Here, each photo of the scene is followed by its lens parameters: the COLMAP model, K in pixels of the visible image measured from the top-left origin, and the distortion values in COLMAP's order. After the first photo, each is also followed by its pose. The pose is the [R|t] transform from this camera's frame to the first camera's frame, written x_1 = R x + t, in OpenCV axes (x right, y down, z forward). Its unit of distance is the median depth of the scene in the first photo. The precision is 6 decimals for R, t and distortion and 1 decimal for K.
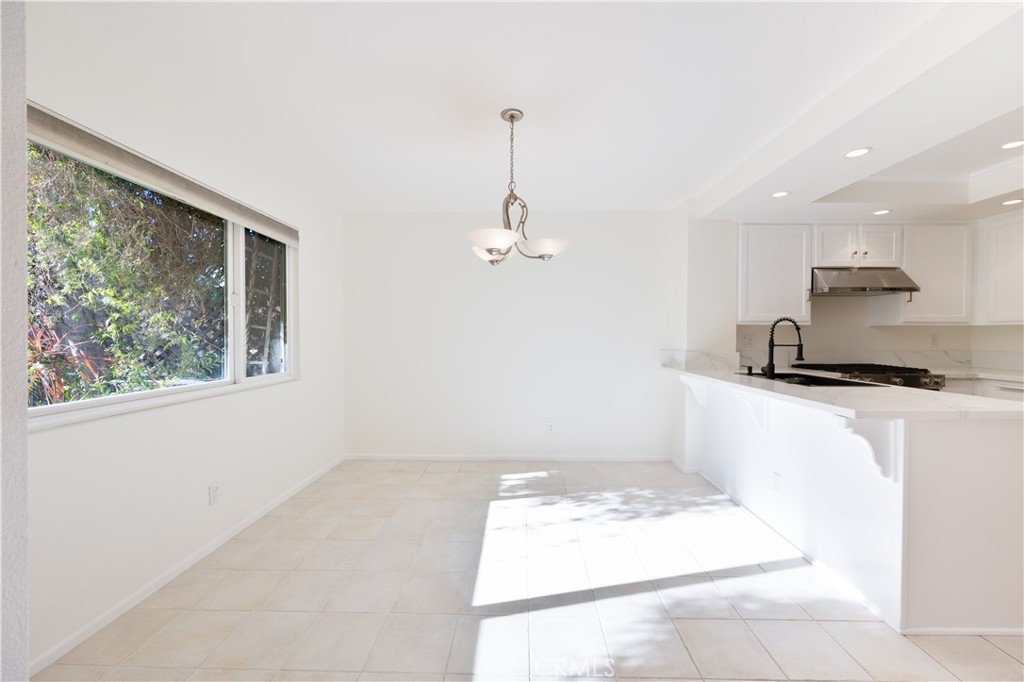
lens RADIAL K [[387.4, 0, 518.5], [0, 387.4, 343.0], [0, 0, 1]] dist [-0.005930, 0.000681]
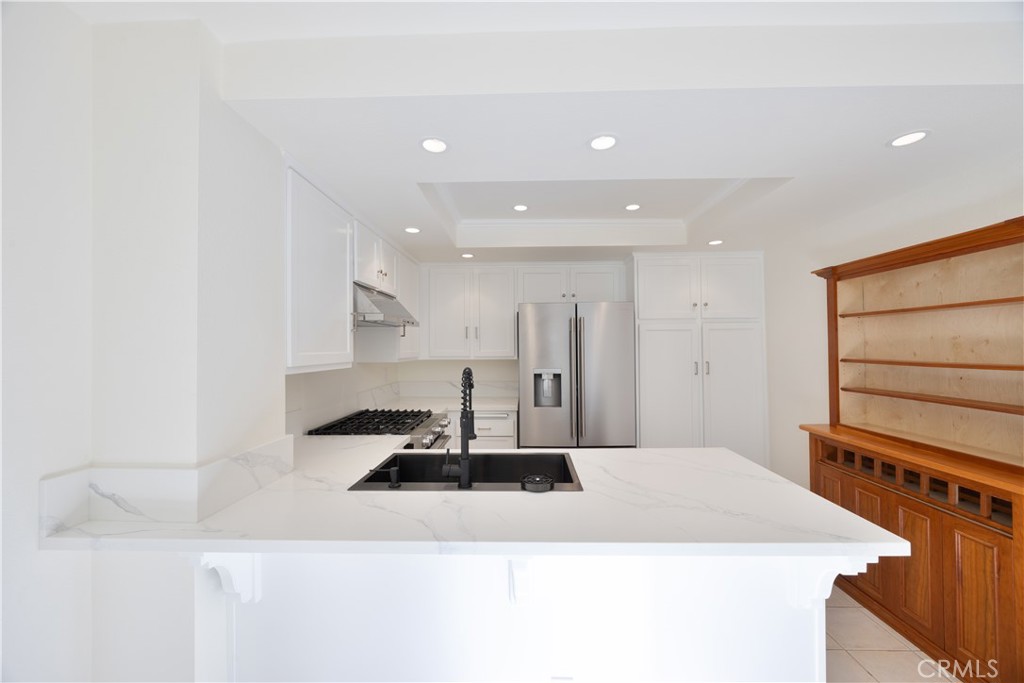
lens RADIAL K [[387.4, 0, 513.6], [0, 387.4, 341.2], [0, 0, 1]] dist [-0.005930, 0.000681]
pose [[-0.001869, 0.014665, 0.999891, 0.101508], [0.030563, 0.999426, -0.014601, -0.075843], [-0.999531, 0.030532, -0.002316, 0.742038]]
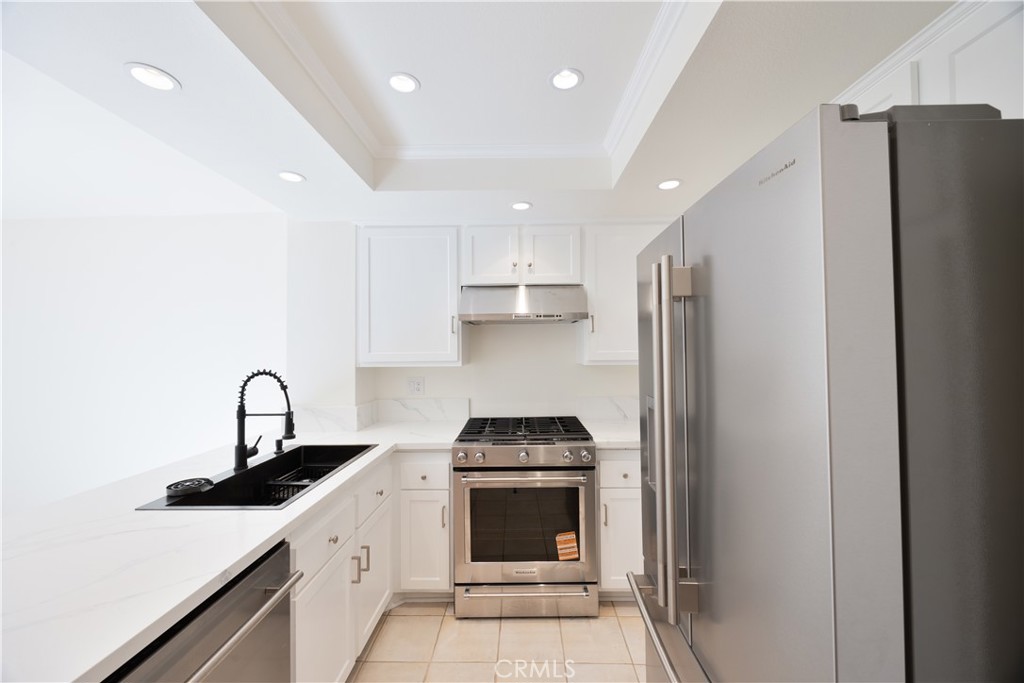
lens RADIAL K [[387.4, 0, 526.9], [0, 387.4, 338.4], [0, 0, 1]] dist [-0.005930, 0.000681]
pose [[0.999846, -0.012047, 0.012762, 0.885599], [0.012637, 0.998804, -0.047240, -0.064710], [-0.012177, 0.047394, 0.998802, 0.293537]]
